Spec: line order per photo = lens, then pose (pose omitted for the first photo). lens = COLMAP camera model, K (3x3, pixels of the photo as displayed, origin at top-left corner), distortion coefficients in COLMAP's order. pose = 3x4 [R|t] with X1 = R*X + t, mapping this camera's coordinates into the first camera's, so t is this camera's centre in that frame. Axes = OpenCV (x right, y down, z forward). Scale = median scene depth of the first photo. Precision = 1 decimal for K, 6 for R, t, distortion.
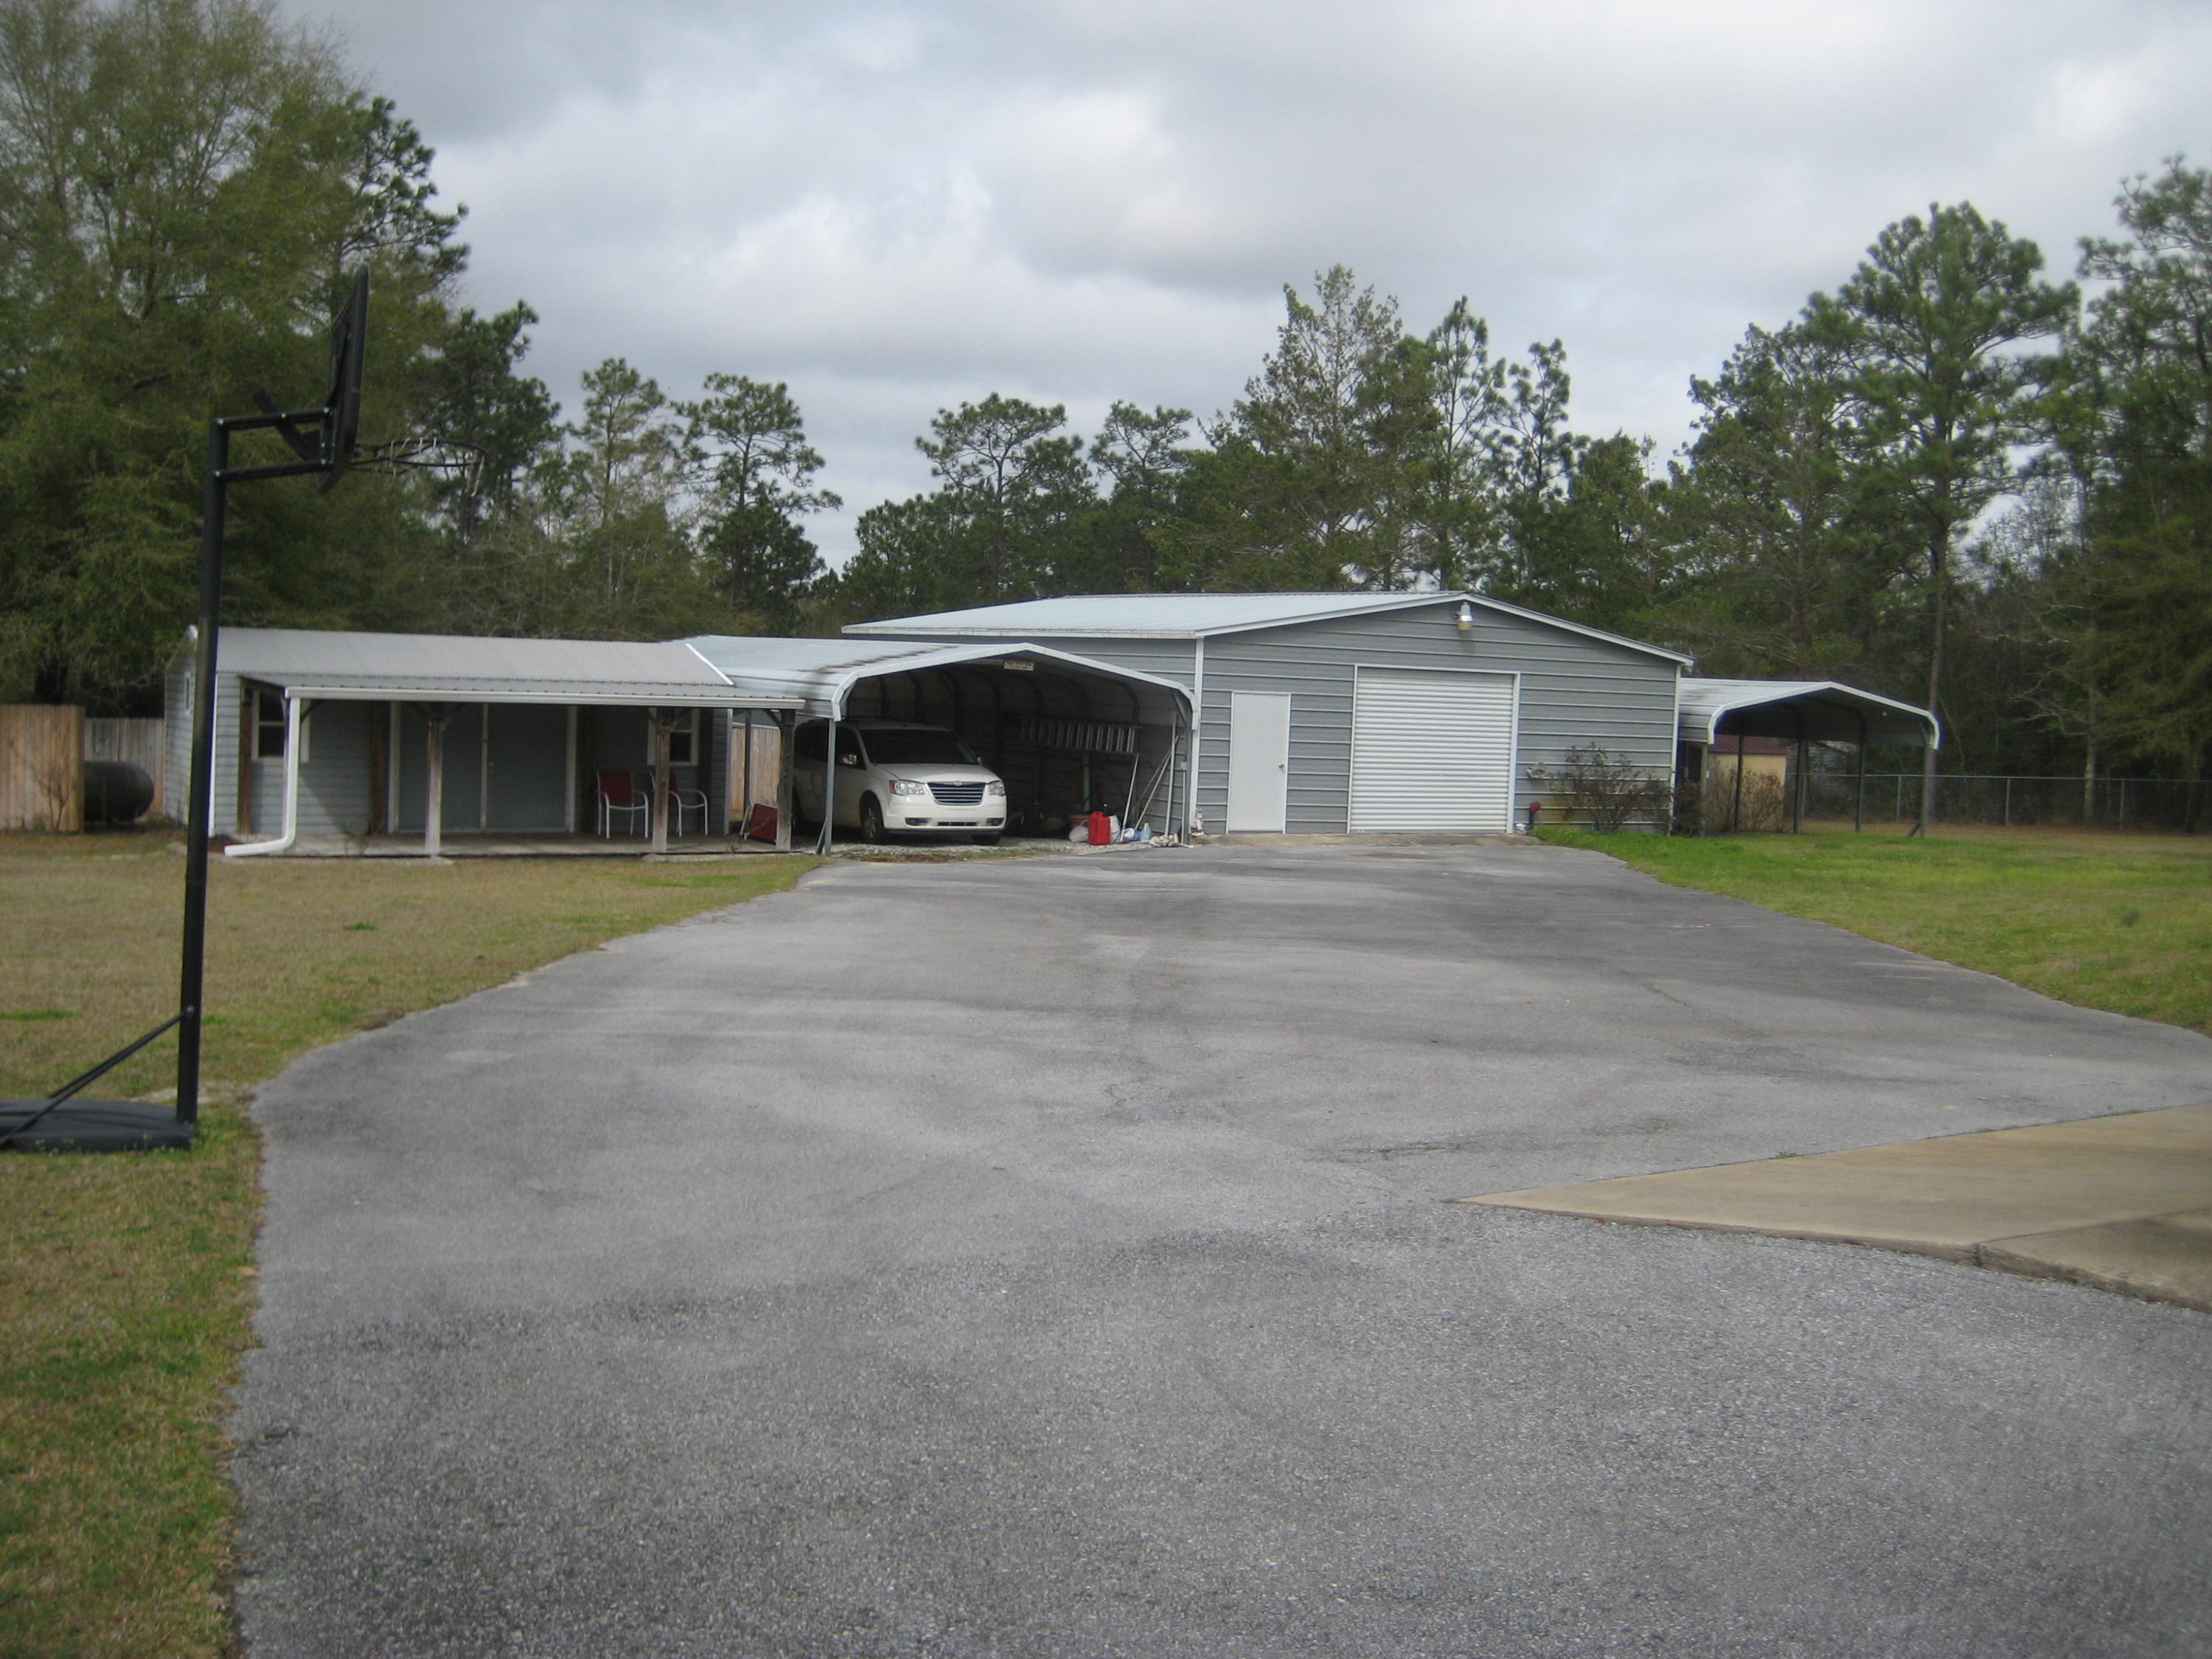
lens RADIAL K [[2297.3, 0, 1092.4], [0, 2297.3, 805.6], [0, 0, 1]] dist [-0.148957, 0.180763]
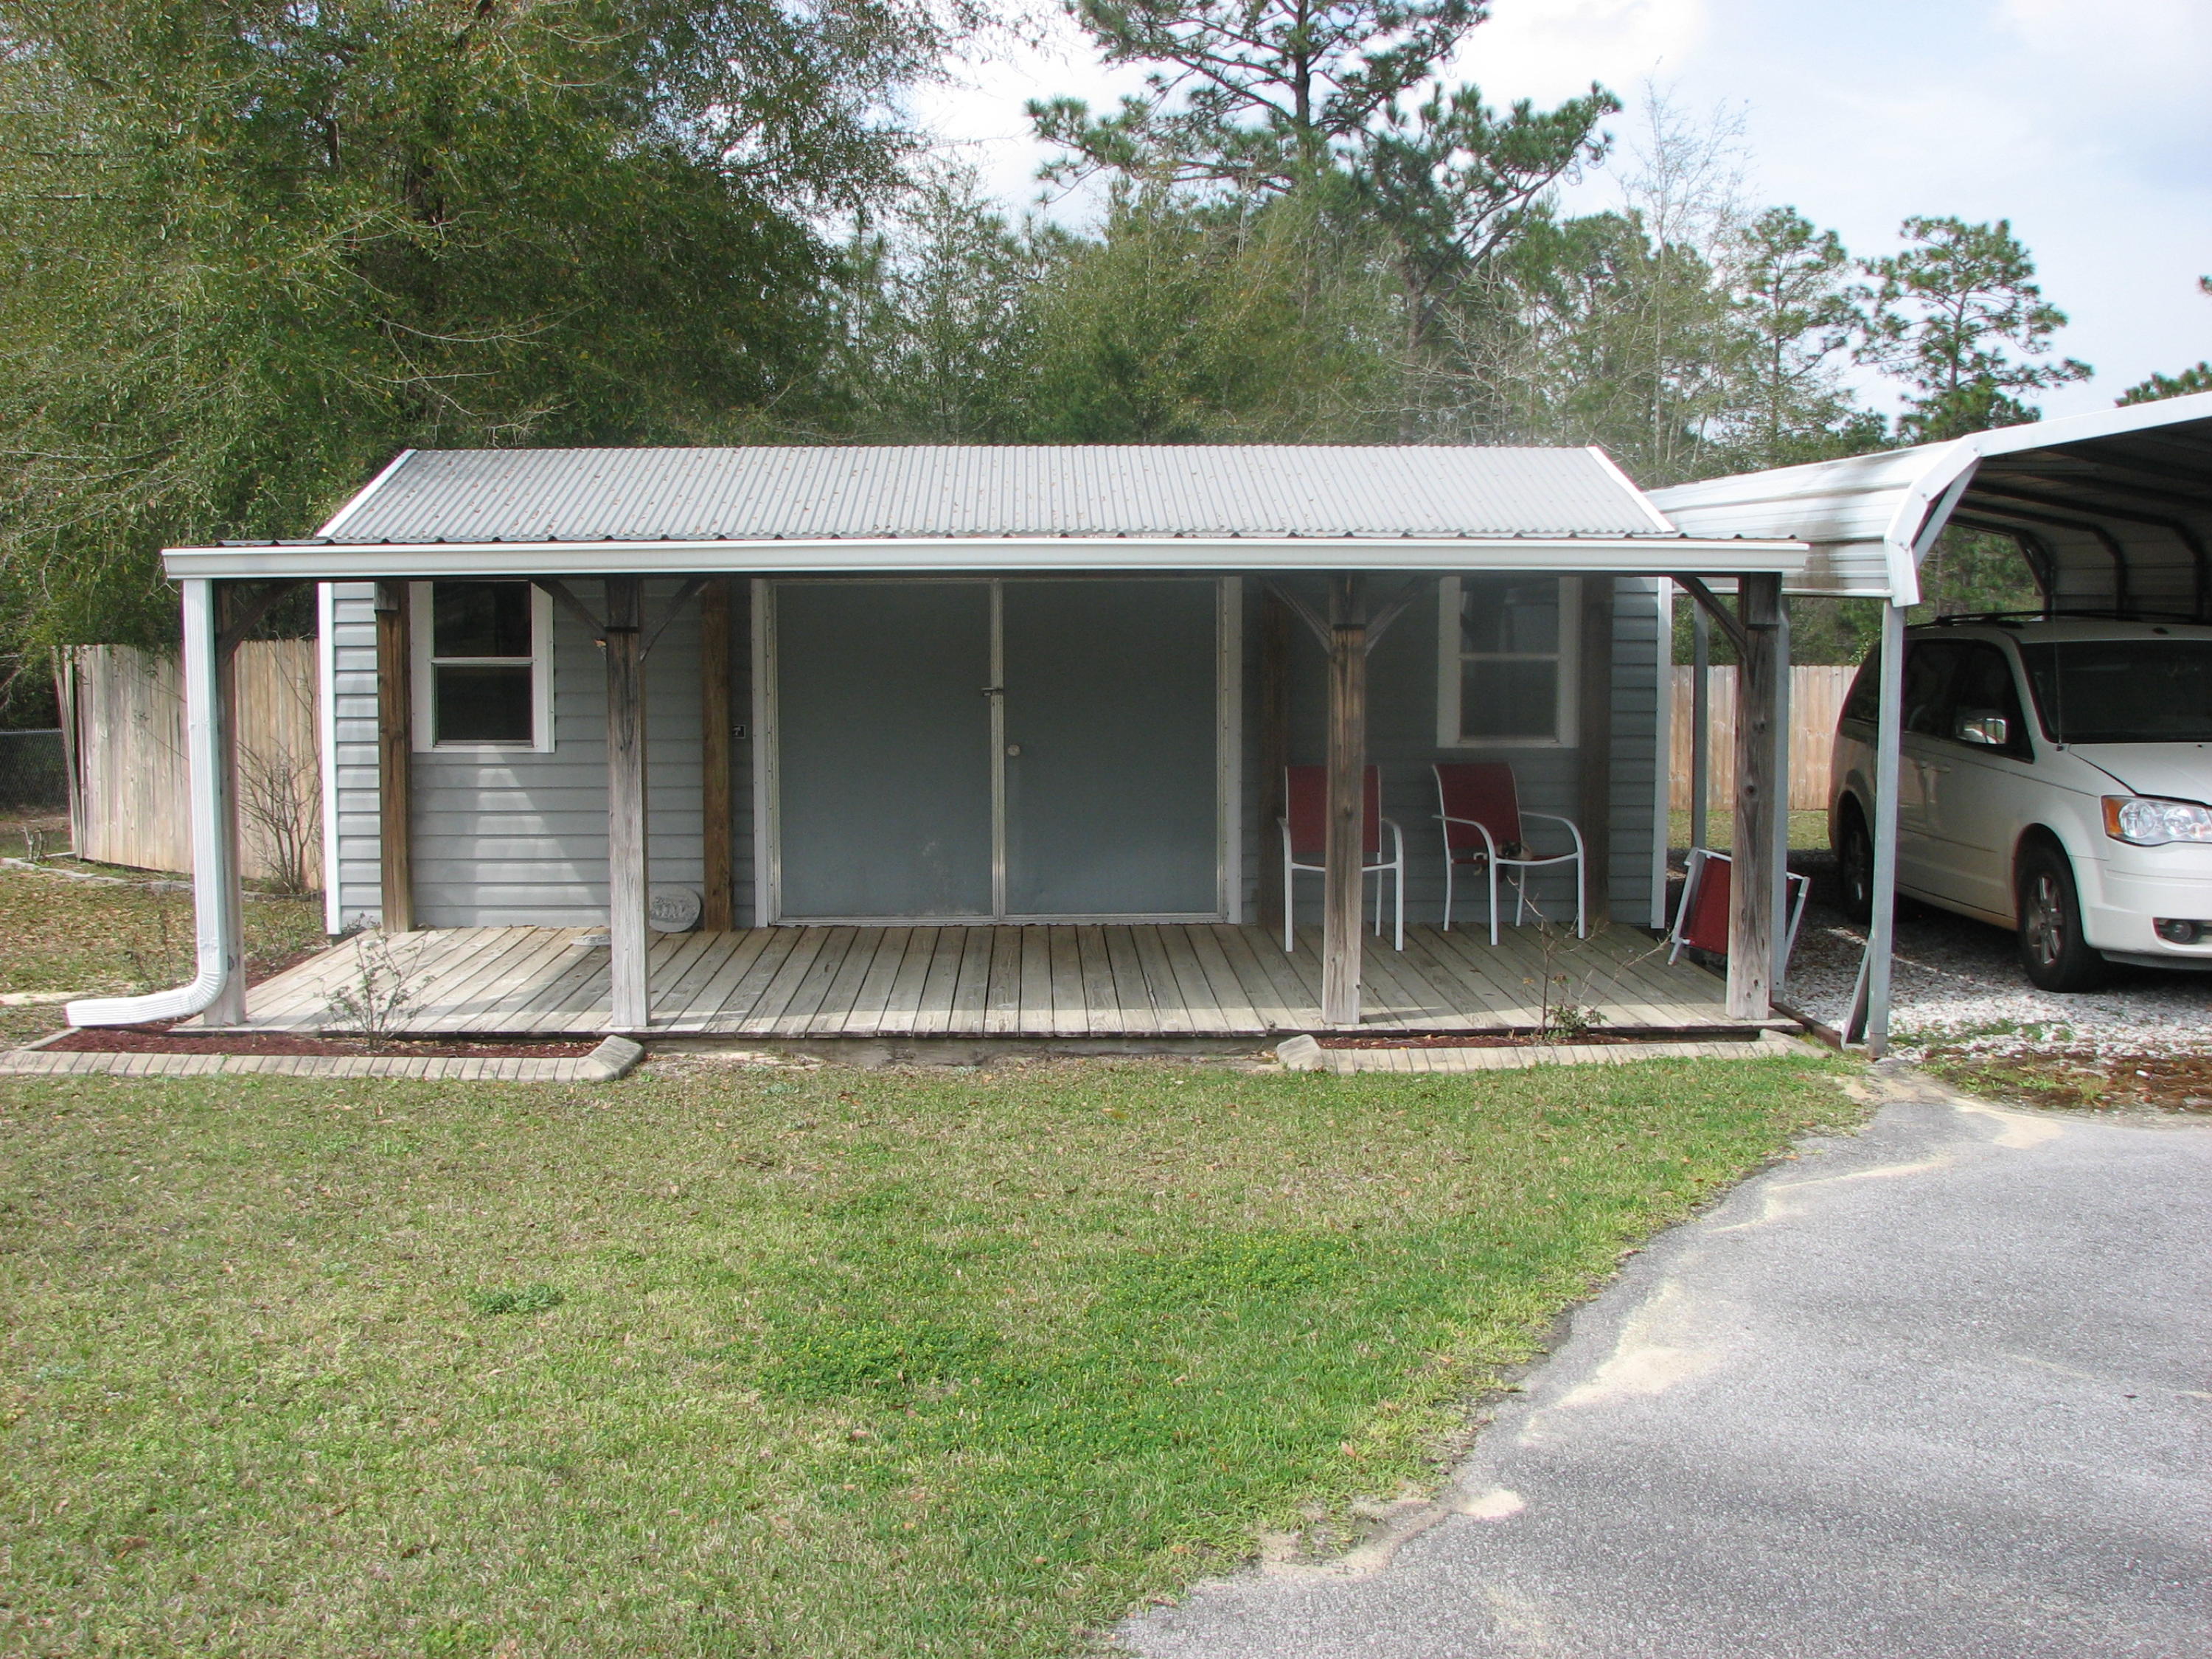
lens RADIAL K [[2352.7, 0, 1018.9], [0, 2352.7, 792.8], [0, 0, 1]] dist [-0.301574, 0.529602]
pose [[0.847106, 0.004109, -0.531407, -0.013642], [0.004263, 0.999885, 0.014526, -0.004548], [0.531406, -0.014571, 0.846992, 0.178903]]
